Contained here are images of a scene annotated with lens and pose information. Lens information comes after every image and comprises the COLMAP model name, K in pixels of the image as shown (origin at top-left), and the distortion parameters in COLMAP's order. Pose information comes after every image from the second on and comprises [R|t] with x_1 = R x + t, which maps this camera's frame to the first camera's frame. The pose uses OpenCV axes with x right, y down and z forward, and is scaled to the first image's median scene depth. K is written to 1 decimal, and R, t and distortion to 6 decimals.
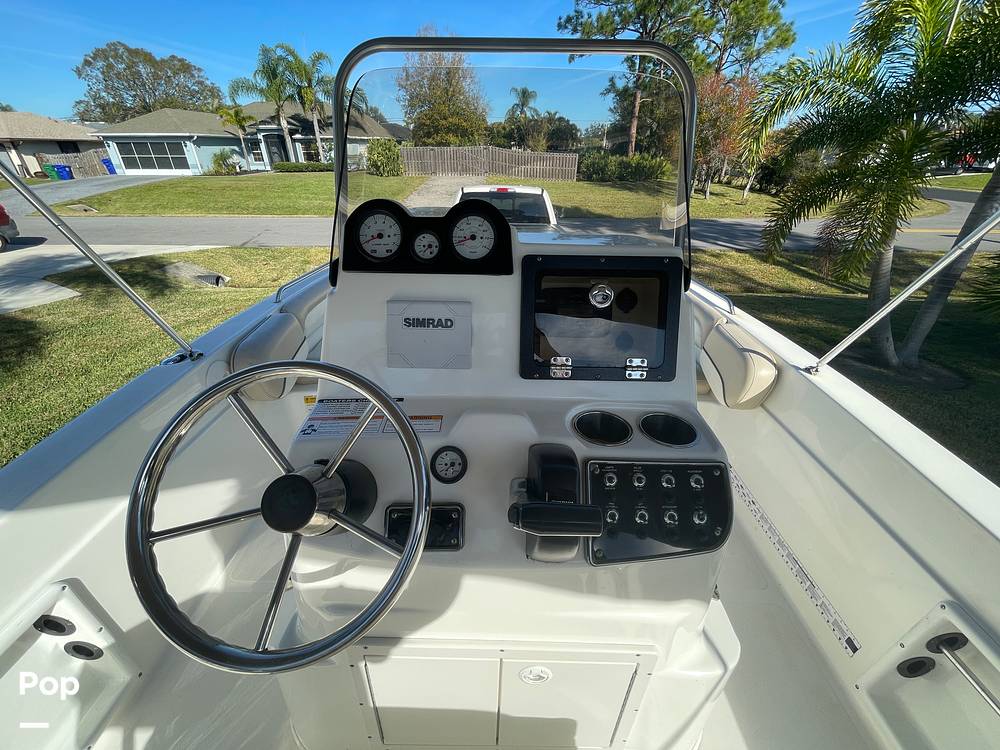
lens RADIAL K [[406.8, 0, 500.6], [0, 406.8, 372.9], [0, 0, 1]] dist [-0.002112, 0.000137]
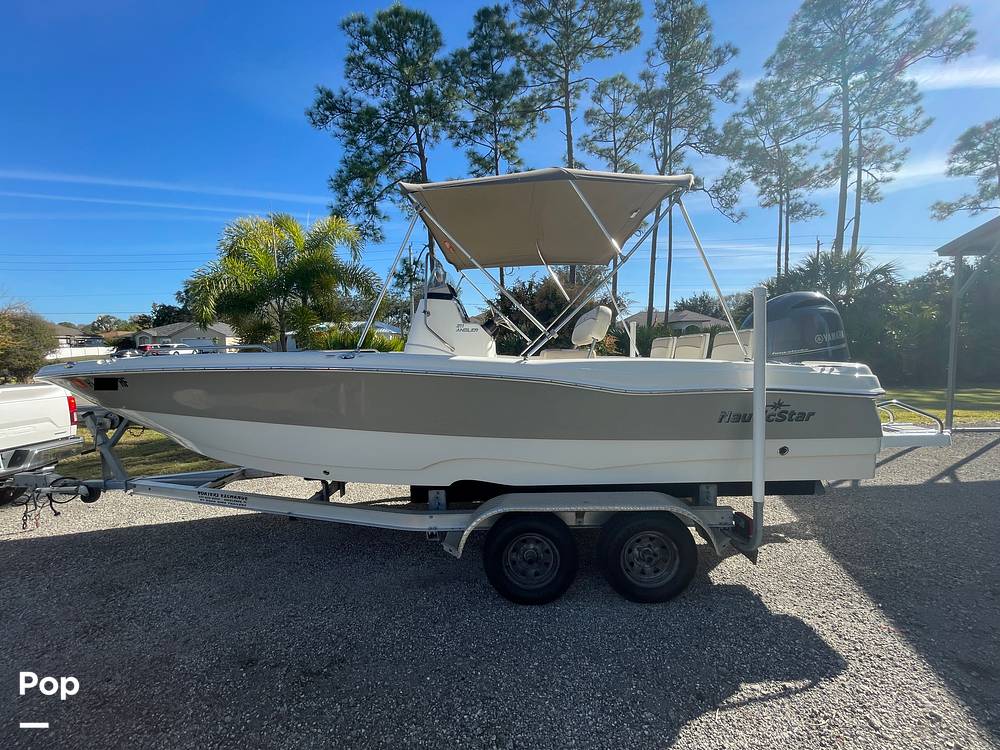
lens RADIAL K [[406.8, 0, 500.7], [0, 406.8, 371.1], [0, 0, 1]] dist [-0.002112, 0.000137]
pose [[0.021993, -0.069904, 0.997311, -0.130381], [0.494146, 0.867944, 0.049939, 0.011037], [-0.869101, 0.491719, 0.053632, 0.022200]]
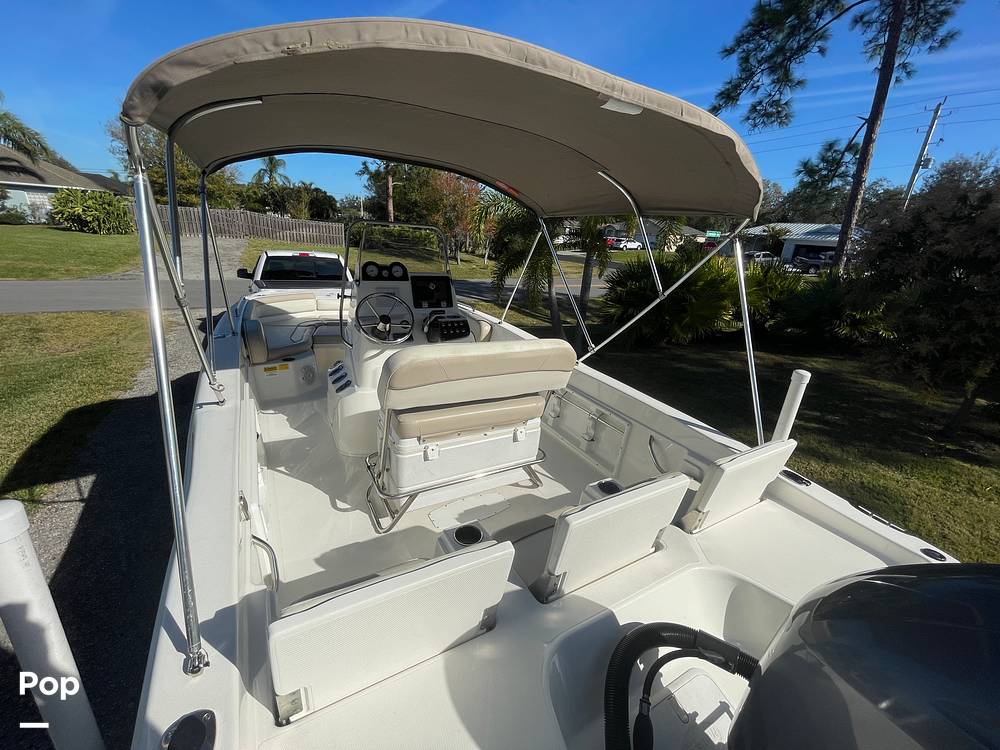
lens RADIAL K [[406.8, 0, 500.6], [0, 406.8, 371.8], [0, 0, 1]] dist [-0.002112, 0.000137]
pose [[0.860962, -0.117987, 0.494797, -0.031185], [0.188087, 0.977629, -0.094155, 0.028452], [-0.472618, 0.174129, 0.863893, -0.065128]]
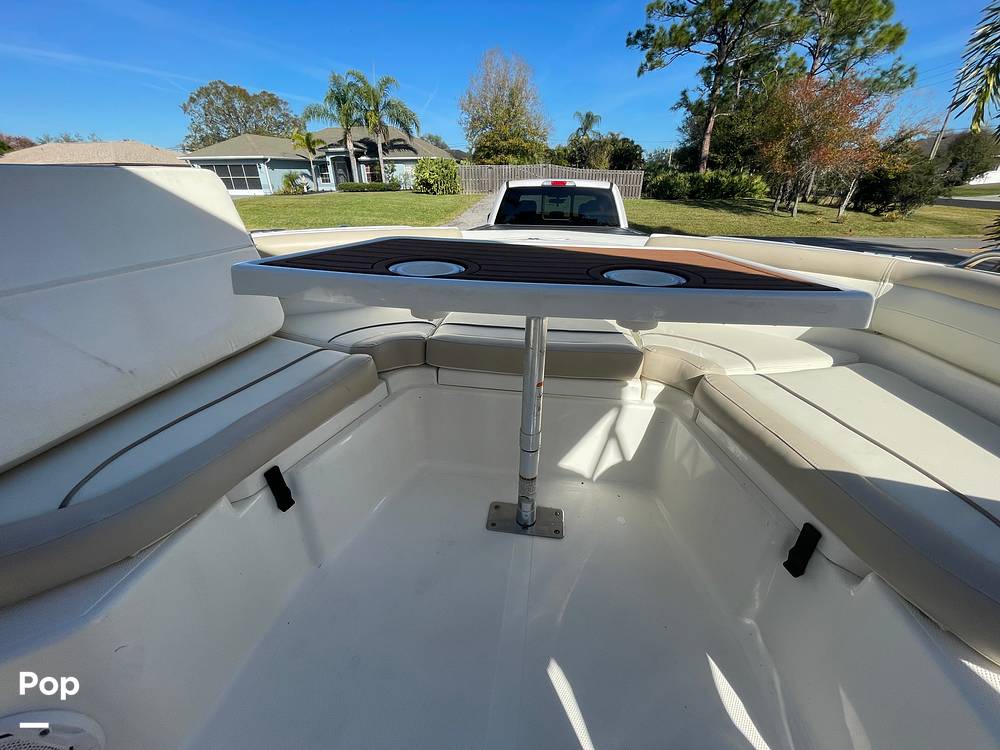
lens RADIAL K [[406.8, 0, 501.0], [0, 406.8, 374.1], [0, 0, 1]] dist [-0.002112, 0.000137]
pose [[0.991243, 0.049473, -0.122431, 0.001995], [-0.055331, 0.997457, -0.044918, -0.011075], [0.119898, 0.051299, 0.991460, 0.055481]]
